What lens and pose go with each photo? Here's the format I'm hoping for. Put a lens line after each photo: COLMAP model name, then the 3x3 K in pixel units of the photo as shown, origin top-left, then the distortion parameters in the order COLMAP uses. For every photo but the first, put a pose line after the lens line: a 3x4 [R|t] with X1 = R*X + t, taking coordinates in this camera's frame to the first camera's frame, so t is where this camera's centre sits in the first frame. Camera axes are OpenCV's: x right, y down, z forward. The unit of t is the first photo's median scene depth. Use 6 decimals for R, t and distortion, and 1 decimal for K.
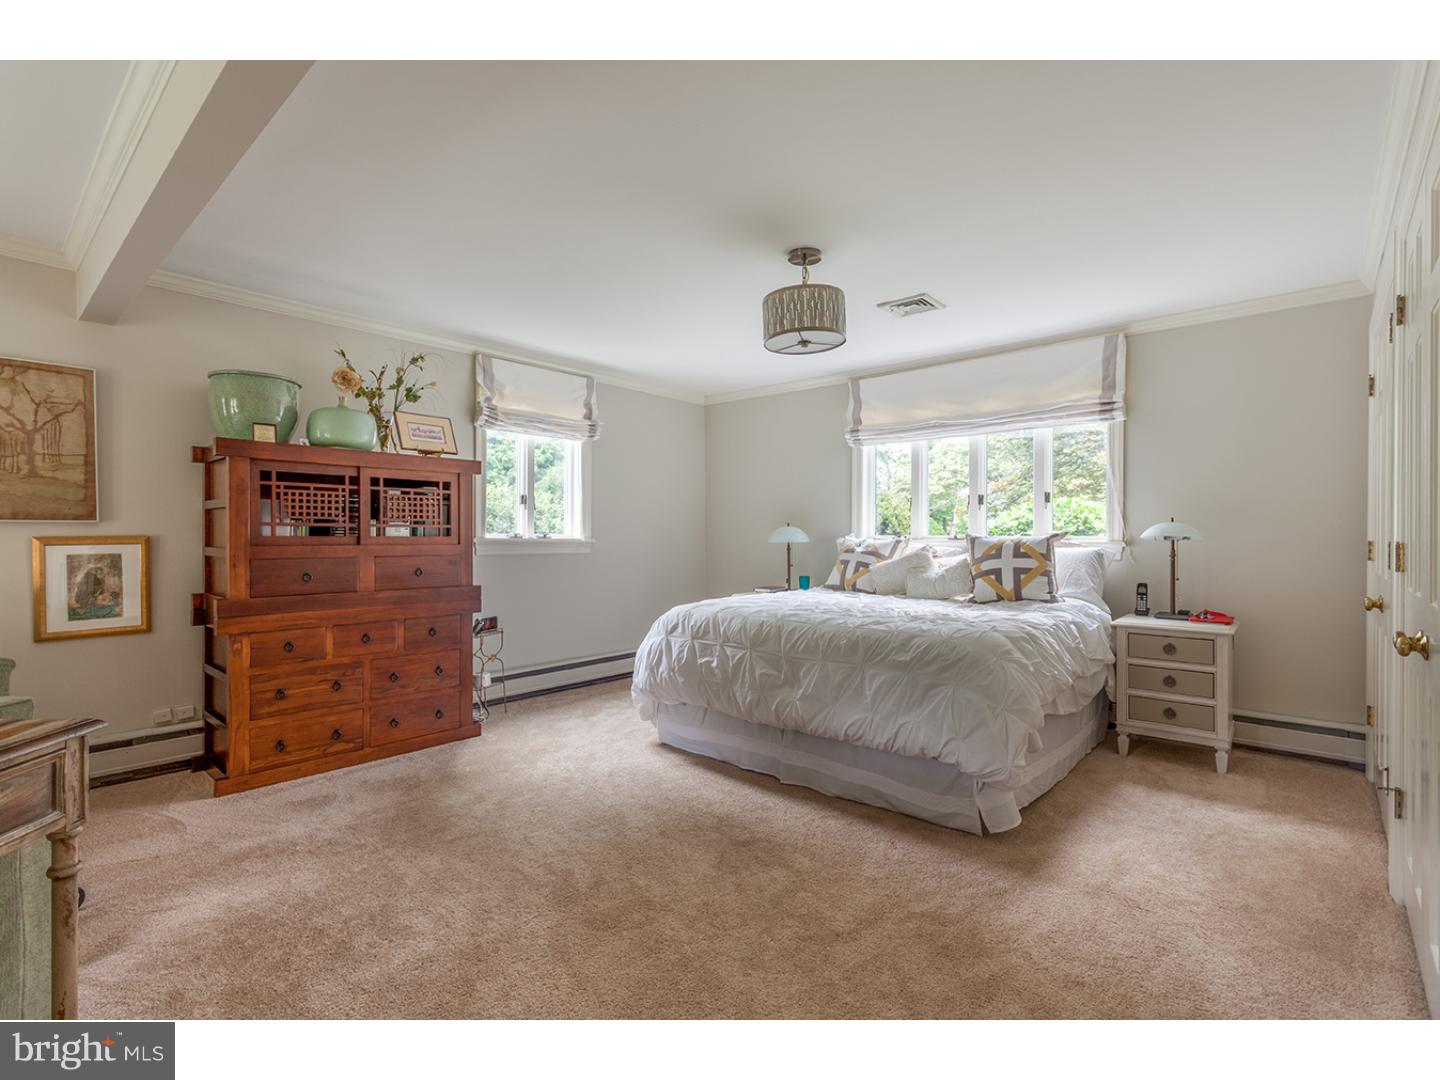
lens RADIAL K [[660.8, 0, 721.5], [0, 660.8, 533.2], [0, 0, 1]] dist [0.005304, 0.000830]
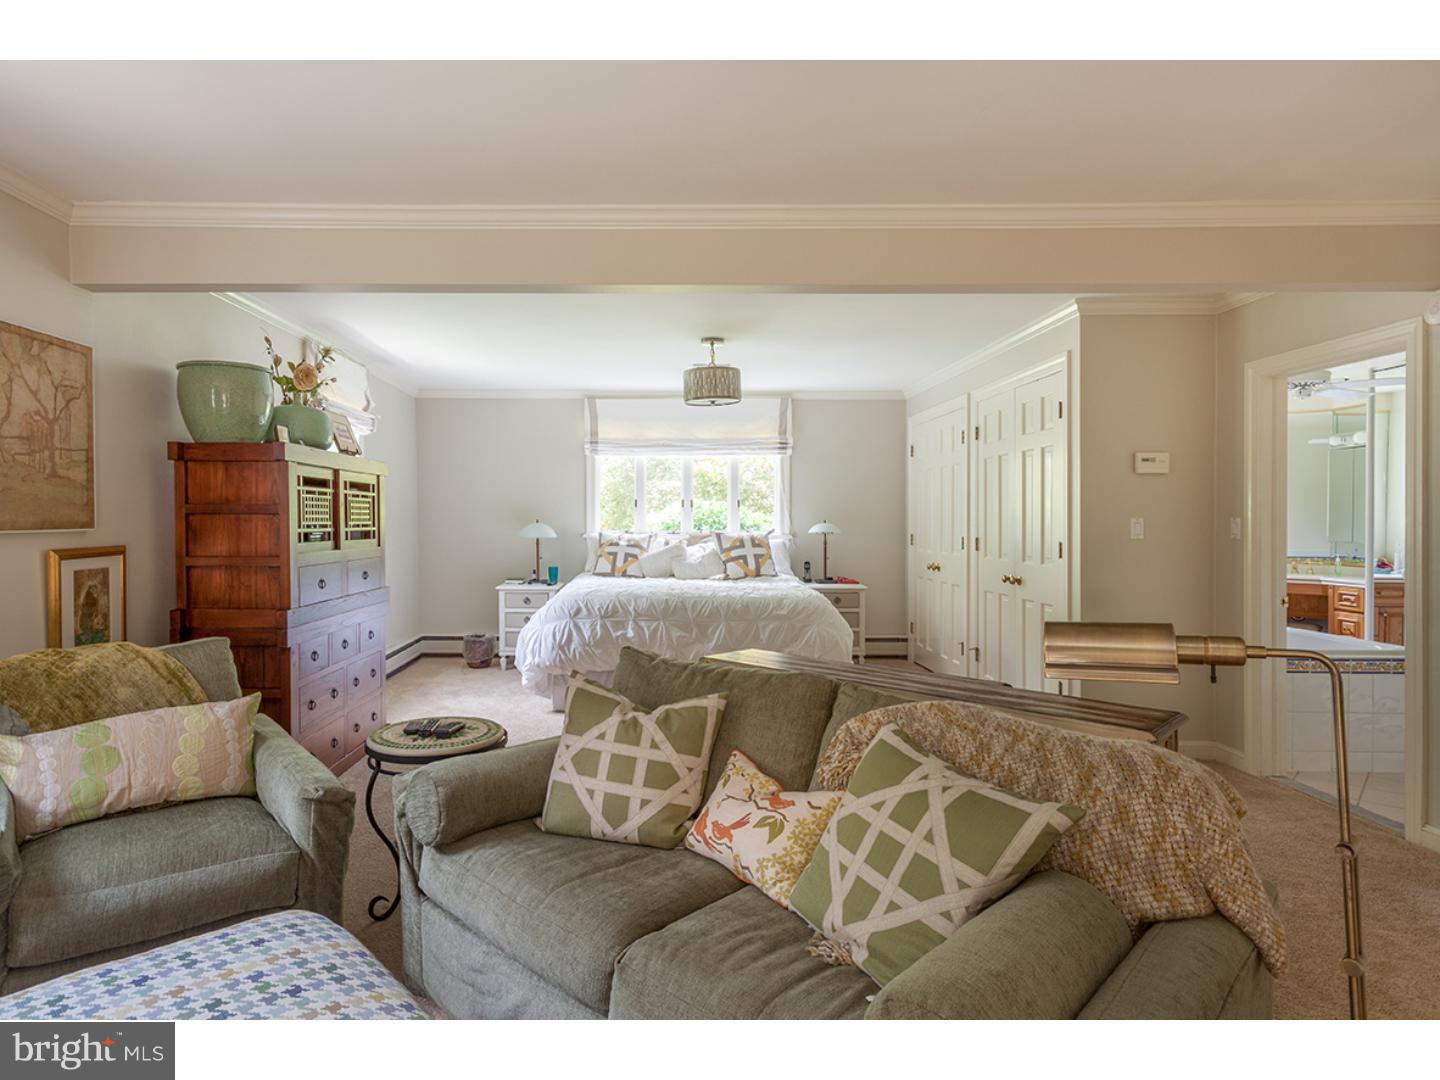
lens RADIAL K [[660.8, 0, 721.5], [0, 660.8, 533.2], [0, 0, 1]] dist [0.005304, 0.000830]
pose [[0.776113, -0.008245, 0.630540, -0.642132], [-0.002775, 0.999860, 0.016489, -0.021740], [-0.630588, -0.014547, 0.775982, -0.107415]]
